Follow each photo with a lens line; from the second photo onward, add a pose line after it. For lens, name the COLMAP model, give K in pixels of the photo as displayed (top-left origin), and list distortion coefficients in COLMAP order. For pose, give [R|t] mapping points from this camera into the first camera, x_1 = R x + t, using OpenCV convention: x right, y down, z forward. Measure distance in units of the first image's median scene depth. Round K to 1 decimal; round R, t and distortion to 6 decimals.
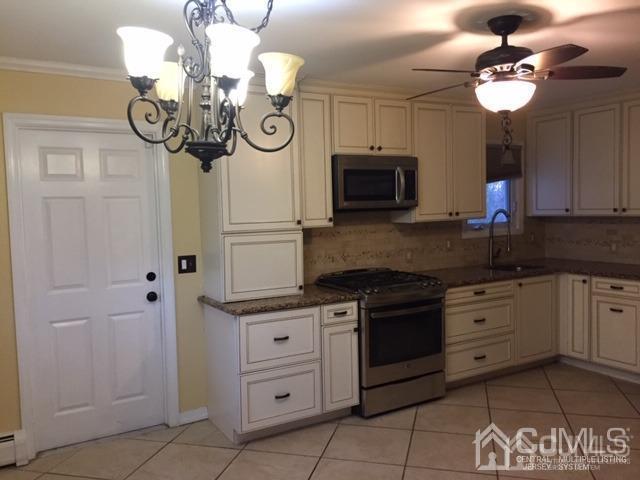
lens RADIAL K [[544.2, 0, 320.6], [0, 544.2, 239.1], [0, 0, 1]] dist [0.051097, -0.064693]
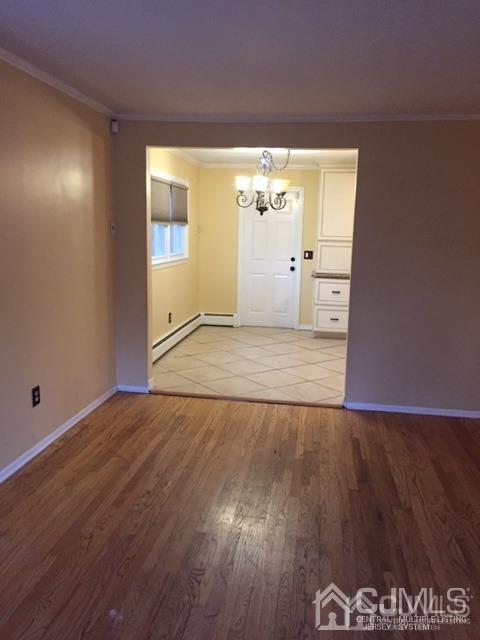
lens RADIAL K [[544.2, 0, 239.9], [0, 544.2, 320.2], [0, 0, 1]] dist [0.051097, -0.064693]
pose [[0.779943, 0.145885, -0.608610, 0.883679], [-0.082162, 0.987904, 0.131511, 0.040193], [0.620434, -0.052567, 0.782495, -0.842447]]
